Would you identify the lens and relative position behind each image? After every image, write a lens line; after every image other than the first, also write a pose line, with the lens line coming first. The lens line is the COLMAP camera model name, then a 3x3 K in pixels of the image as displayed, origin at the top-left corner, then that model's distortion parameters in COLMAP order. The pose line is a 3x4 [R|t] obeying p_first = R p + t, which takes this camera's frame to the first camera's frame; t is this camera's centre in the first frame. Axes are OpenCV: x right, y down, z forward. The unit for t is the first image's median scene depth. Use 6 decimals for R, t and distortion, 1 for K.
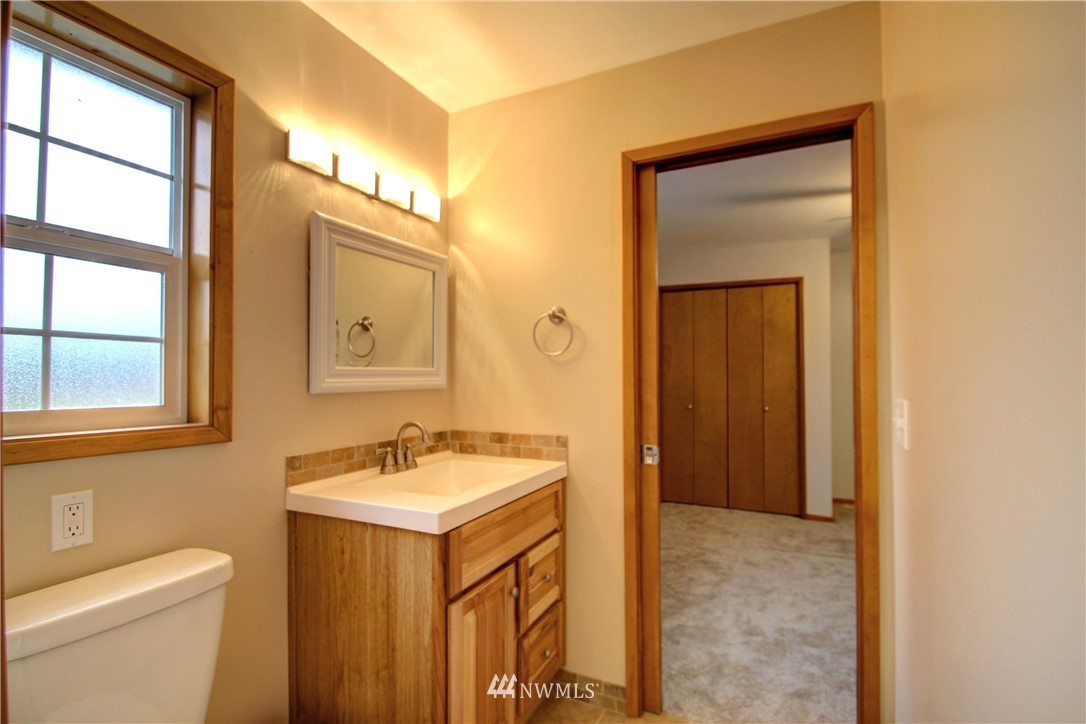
lens RADIAL K [[506.4, 0, 554.2], [0, 506.4, 366.7], [0, 0, 1]] dist [-0.017141, -0.003685]
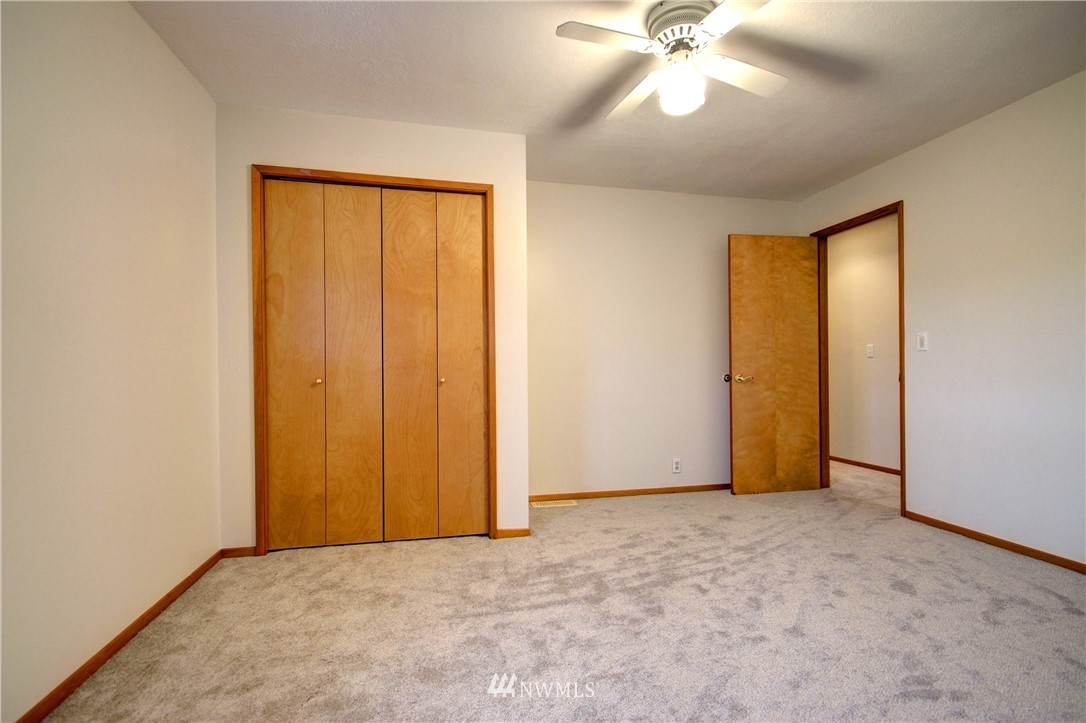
lens RADIAL K [[506.4, 0, 551.9], [0, 506.4, 369.6], [0, 0, 1]] dist [-0.017141, -0.003685]
pose [[0.795901, -0.005252, 0.605404, 0.149270], [-0.004625, 0.999880, 0.014755, 0.064628], [-0.605409, -0.014544, 0.795782, 0.426614]]
